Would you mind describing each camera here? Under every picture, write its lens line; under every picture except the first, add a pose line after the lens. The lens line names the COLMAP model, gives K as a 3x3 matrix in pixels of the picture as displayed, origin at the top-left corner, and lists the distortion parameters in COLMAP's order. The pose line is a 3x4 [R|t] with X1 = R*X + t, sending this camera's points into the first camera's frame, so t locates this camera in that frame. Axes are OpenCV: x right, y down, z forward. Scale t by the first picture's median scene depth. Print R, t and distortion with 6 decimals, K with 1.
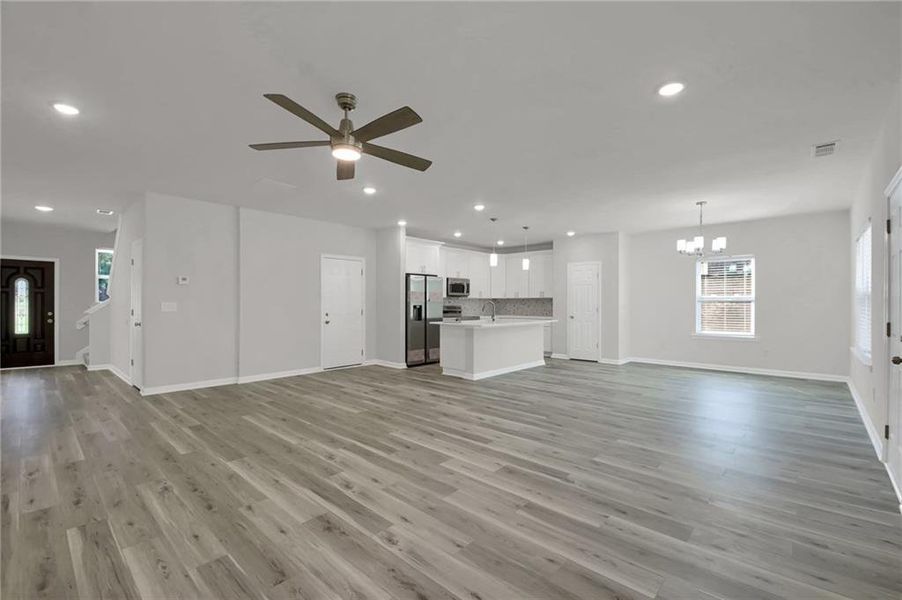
lens RADIAL K [[391.8, 0, 451.0], [0, 391.8, 300.0], [0, 0, 1]] dist [0.001014, -0.007406]
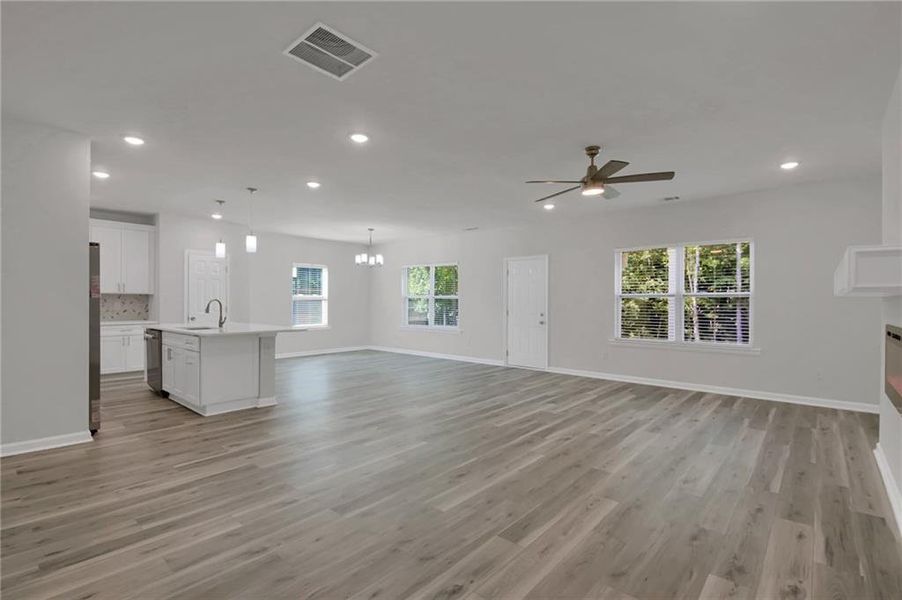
lens RADIAL K [[424.4, 0, 451.0], [0, 424.4, 300.0], [0, 0, 1]] dist [0.002246, 0.000184]
pose [[-0.022306, 0.003203, 0.999746, -1.414659], [-0.009799, 0.999946, -0.003423, 0.008337], [-0.999703, -0.009873, -0.022273, 1.265917]]
